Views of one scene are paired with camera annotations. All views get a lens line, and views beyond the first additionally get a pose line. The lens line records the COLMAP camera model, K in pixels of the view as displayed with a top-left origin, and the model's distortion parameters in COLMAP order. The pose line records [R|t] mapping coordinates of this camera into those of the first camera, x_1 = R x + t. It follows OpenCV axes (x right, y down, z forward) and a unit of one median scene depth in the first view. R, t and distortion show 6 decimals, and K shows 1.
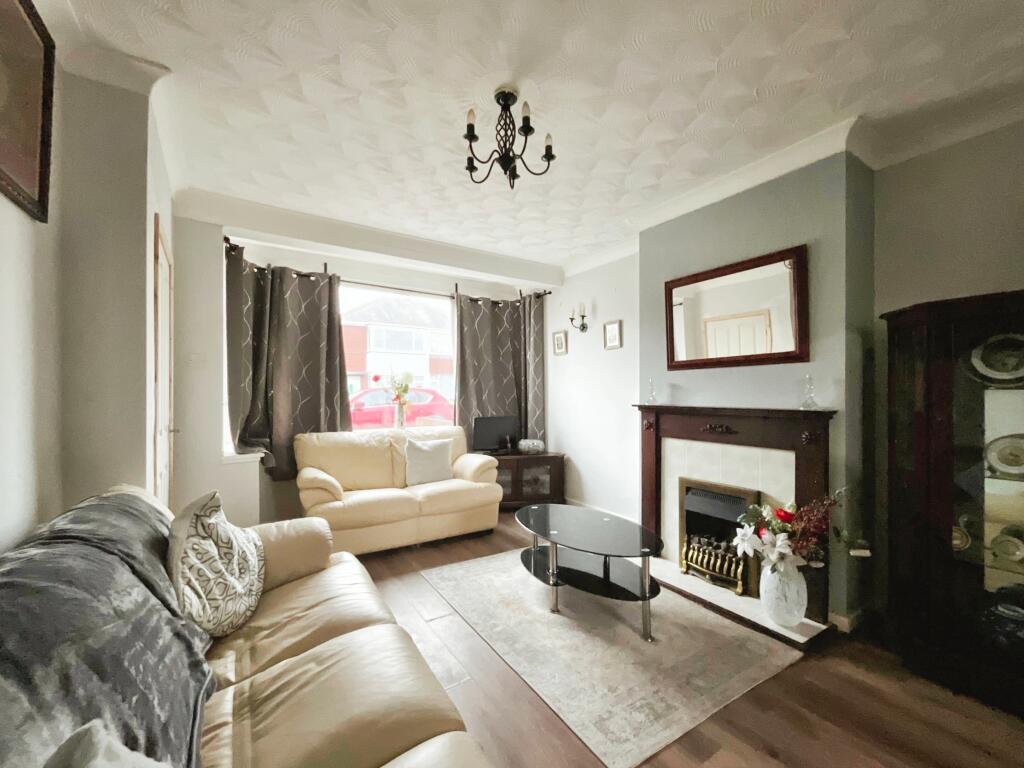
lens RADIAL K [[415.8, 0, 509.8], [0, 415.8, 391.1], [0, 0, 1]] dist [-0.011666, 0.000210]
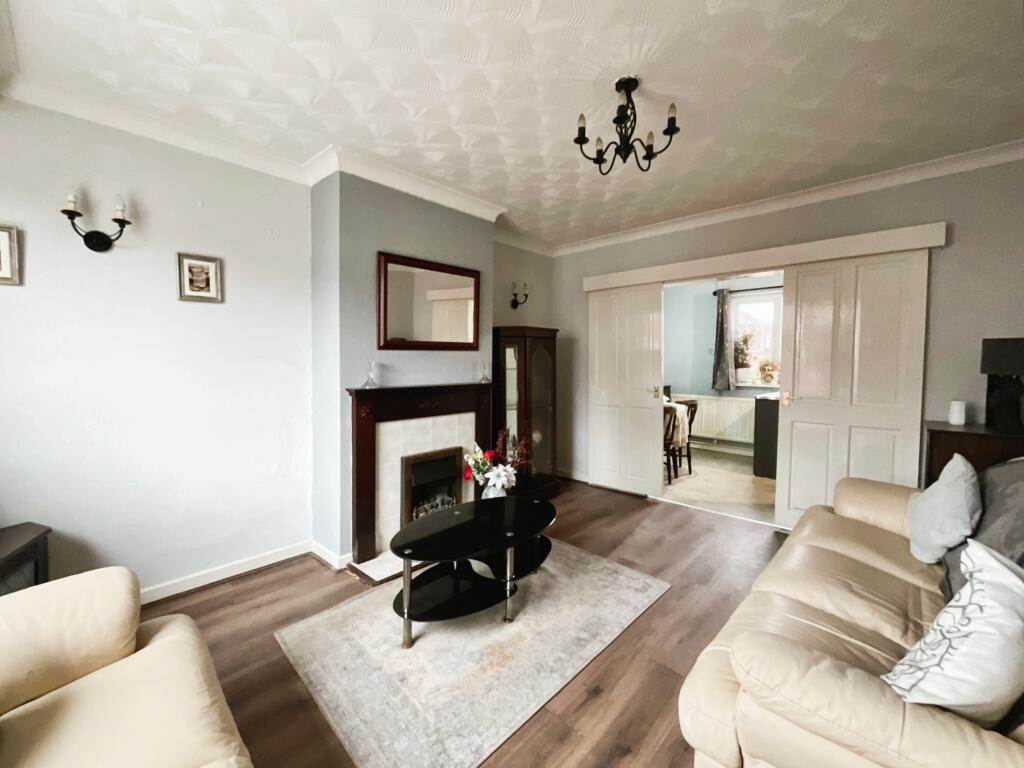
lens RADIAL K [[415.8, 0, 510.3], [0, 415.8, 377.5], [0, 0, 1]] dist [-0.011666, 0.000210]
pose [[-0.238811, -0.031758, 0.970547, -0.625291], [-0.004421, 0.999490, 0.031617, -0.017545], [-0.971056, 0.003260, -0.238830, 1.012640]]
